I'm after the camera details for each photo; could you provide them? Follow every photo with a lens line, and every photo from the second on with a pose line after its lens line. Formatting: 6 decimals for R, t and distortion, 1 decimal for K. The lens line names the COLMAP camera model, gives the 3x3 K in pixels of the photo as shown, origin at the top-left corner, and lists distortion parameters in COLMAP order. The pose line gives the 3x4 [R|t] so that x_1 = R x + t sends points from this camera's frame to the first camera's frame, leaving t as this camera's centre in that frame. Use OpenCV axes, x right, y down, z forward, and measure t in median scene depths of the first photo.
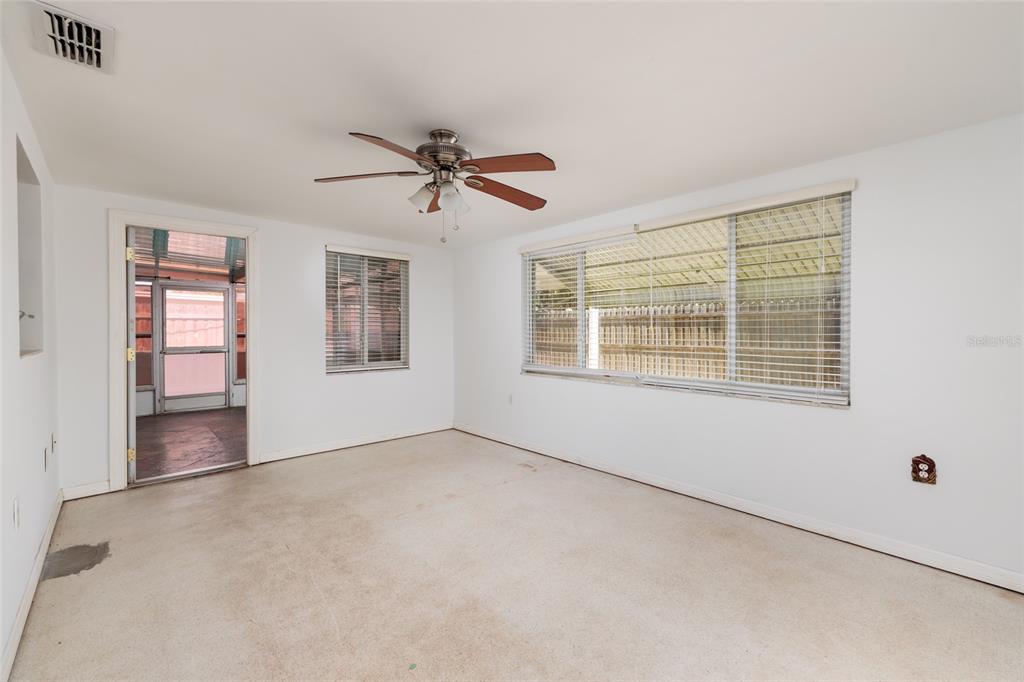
lens RADIAL K [[425.4, 0, 512.0], [0, 425.4, 341.0], [0, 0, 1]] dist [-0.001164, 0.000002]
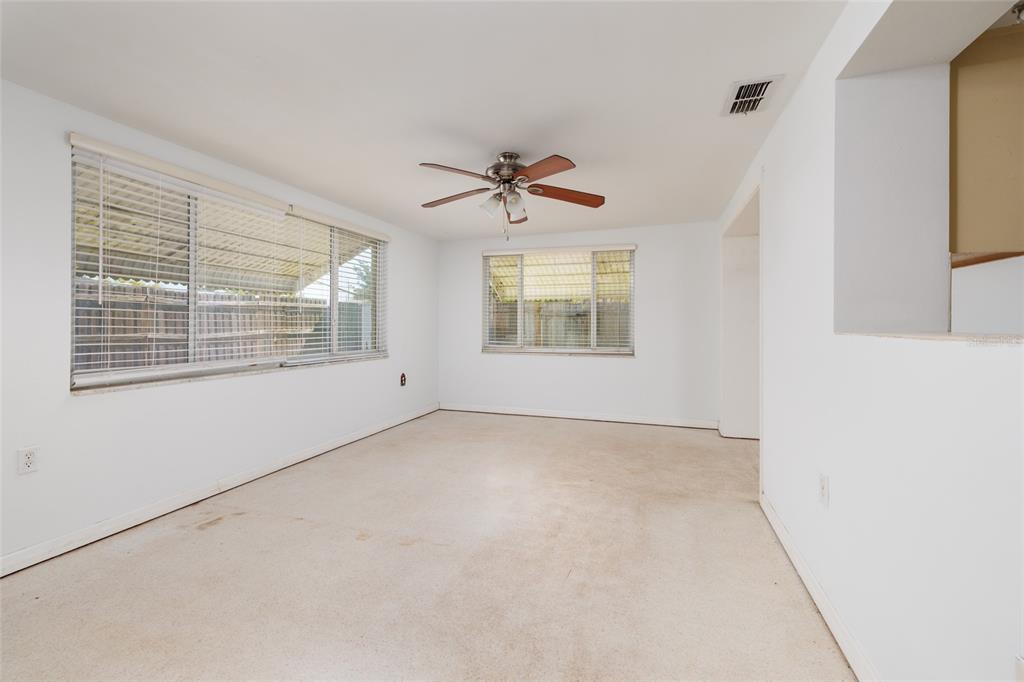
lens RADIAL K [[425.4, 0, 512.0], [0, 425.4, 341.0], [0, 0, 1]] dist [-0.001164, 0.000002]
pose [[-0.466385, -0.037557, 0.883784, -1.156156], [0.017134, 0.998527, 0.051475, -0.000388], [-0.884416, 0.039150, -0.465054, 1.430683]]
